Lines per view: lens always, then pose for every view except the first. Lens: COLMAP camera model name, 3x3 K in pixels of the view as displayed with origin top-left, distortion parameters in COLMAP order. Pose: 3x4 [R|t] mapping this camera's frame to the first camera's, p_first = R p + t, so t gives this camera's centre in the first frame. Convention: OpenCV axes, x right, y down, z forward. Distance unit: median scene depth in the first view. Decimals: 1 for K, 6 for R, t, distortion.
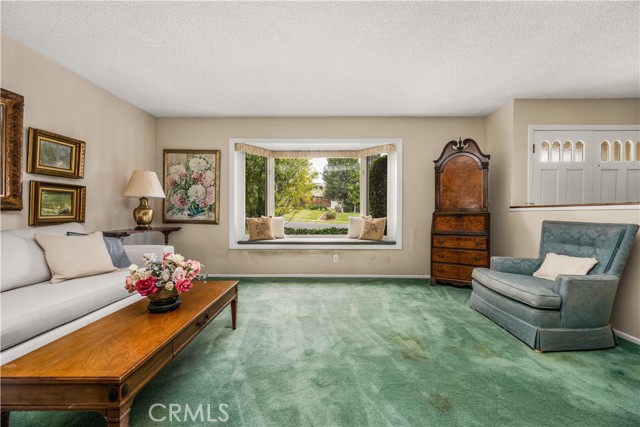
lens RADIAL K [[271.6, 0, 320.0], [0, 271.6, 213.5], [0, 0, 1]] dist [0.000196, 0.000142]
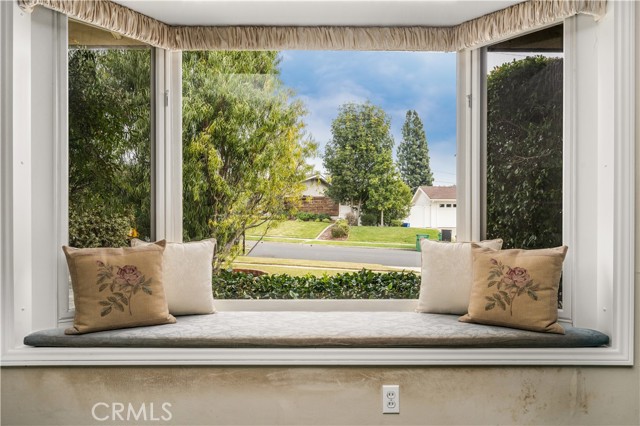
lens RADIAL K [[420.2, 0, 311.8], [0, 420.2, 224.3], [0, 0, 1]] dist [0.000050, -0.000010]
pose [[0.999903, -0.001043, -0.013866, -0.014843], [0.000955, 0.999979, -0.006352, -0.005514], [0.013872, 0.006338, 0.999884, 0.595240]]
